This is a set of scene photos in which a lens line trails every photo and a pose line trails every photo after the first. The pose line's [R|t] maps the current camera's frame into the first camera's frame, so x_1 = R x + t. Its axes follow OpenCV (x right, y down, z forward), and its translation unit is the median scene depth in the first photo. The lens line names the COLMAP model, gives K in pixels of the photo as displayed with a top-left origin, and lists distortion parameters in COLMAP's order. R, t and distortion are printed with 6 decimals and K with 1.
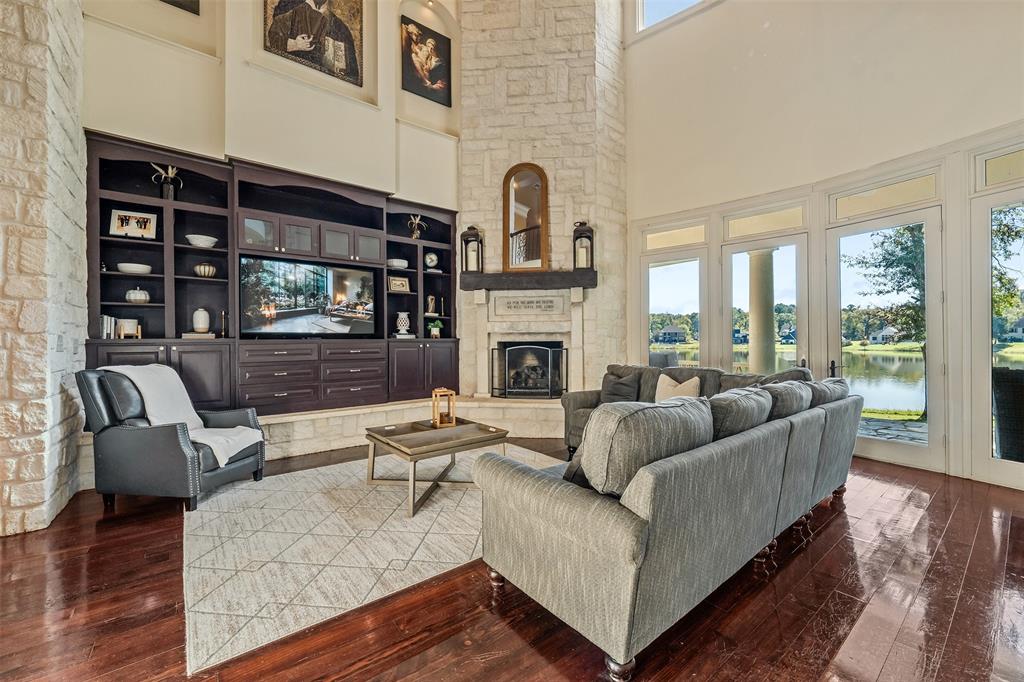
lens RADIAL K [[403.3, 0, 513.1], [0, 403.3, 340.9], [0, 0, 1]] dist [0.000799, -0.000368]
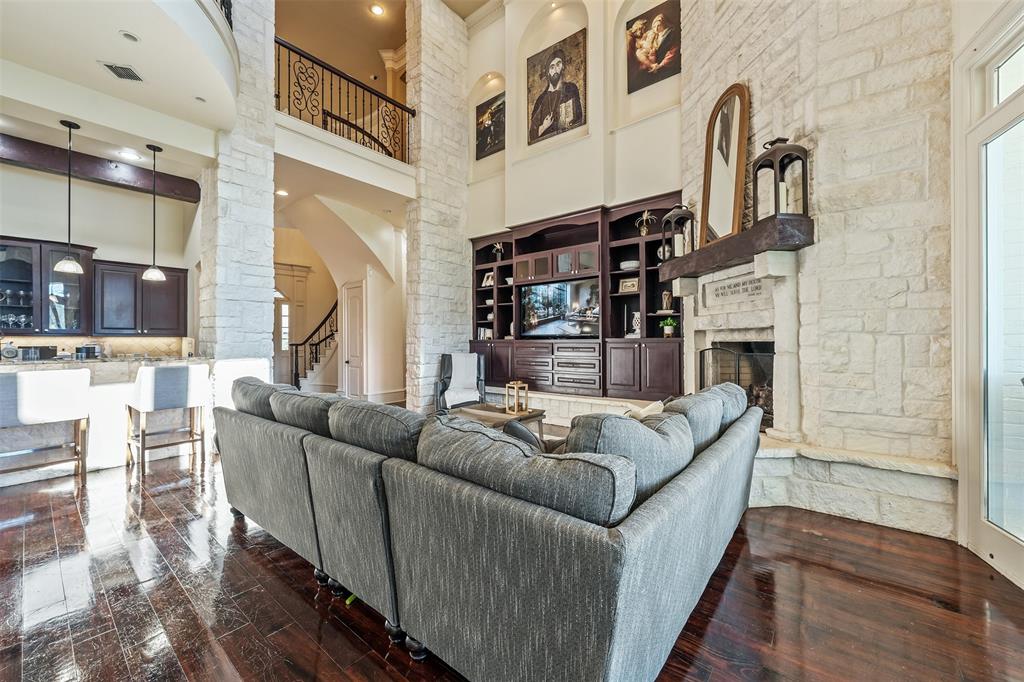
lens RADIAL K [[403.3, 0, 510.1], [0, 403.3, 338.6], [0, 0, 1]] dist [0.000799, -0.000368]
pose [[0.217545, -0.002940, -0.976046, 0.697080], [0.003118, 0.999992, -0.002318, -0.003748], [0.976045, -0.002539, 0.217553, 0.514205]]
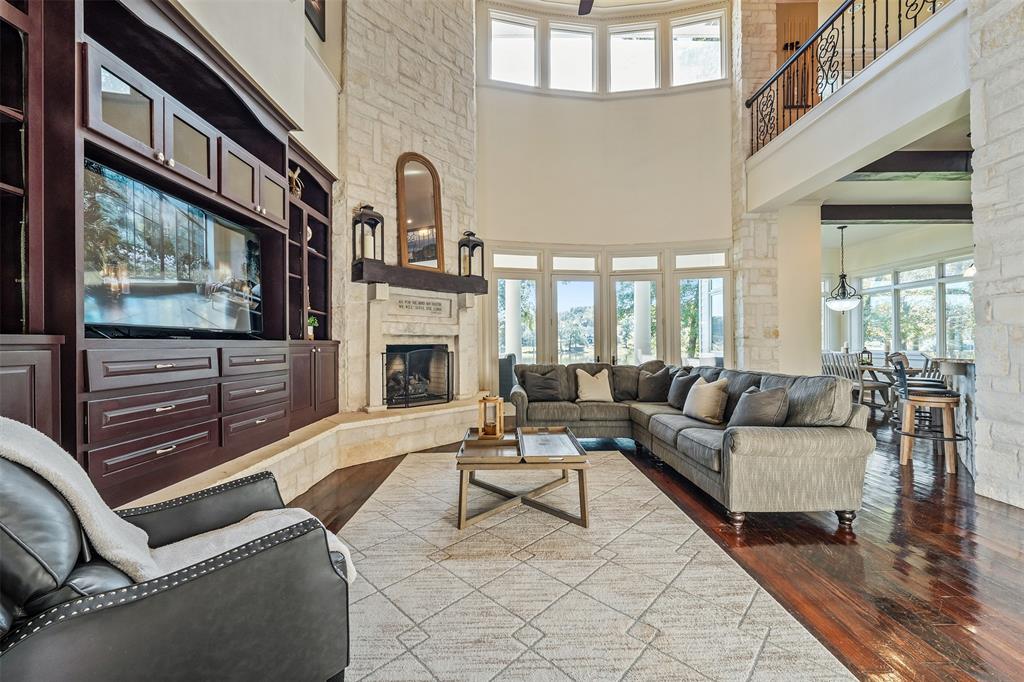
lens RADIAL K [[378.8, 0, 509.8], [0, 378.8, 344.8], [0, 0, 1]] dist [-0.007821, -0.000145]
pose [[0.620645, -0.000096, 0.784092, -0.573557], [0.003597, 0.999990, -0.002724, 0.005347], [-0.784084, 0.004511, 0.620639, 0.317940]]
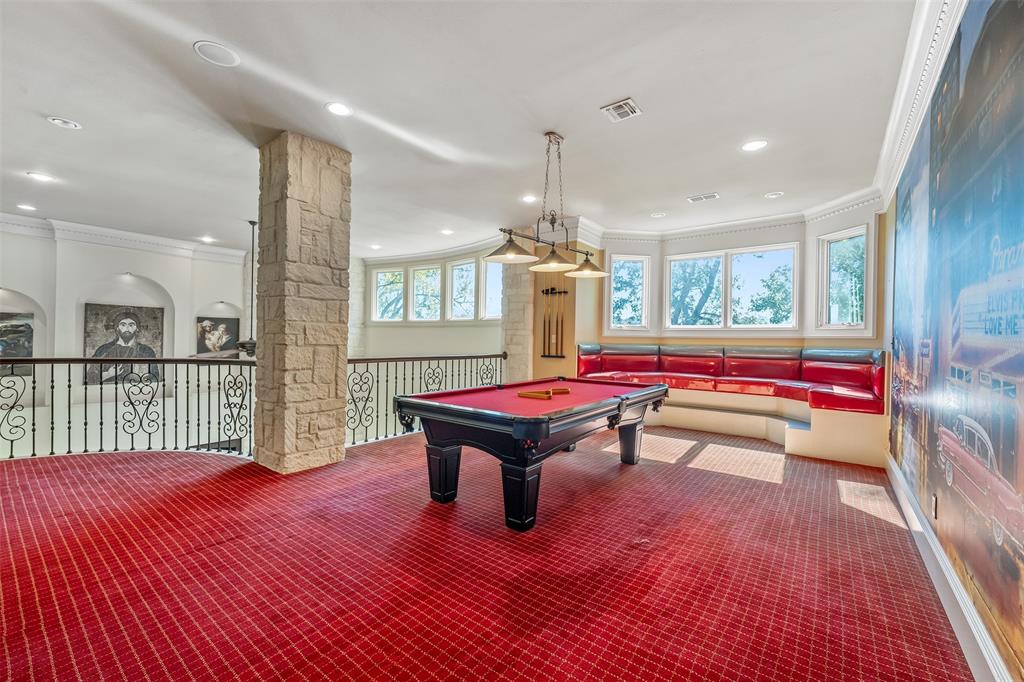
lens RADIAL K [[421.1, 0, 507.7], [0, 421.1, 342.7], [0, 0, 1]] dist [-0.002877, -0.000023]
pose [[0.969481, 0.018938, 0.244434, 0.471320], [-0.019802, 0.999803, 0.001075, -0.780695], [-0.244366, -0.005883, 0.969665, -0.800666]]
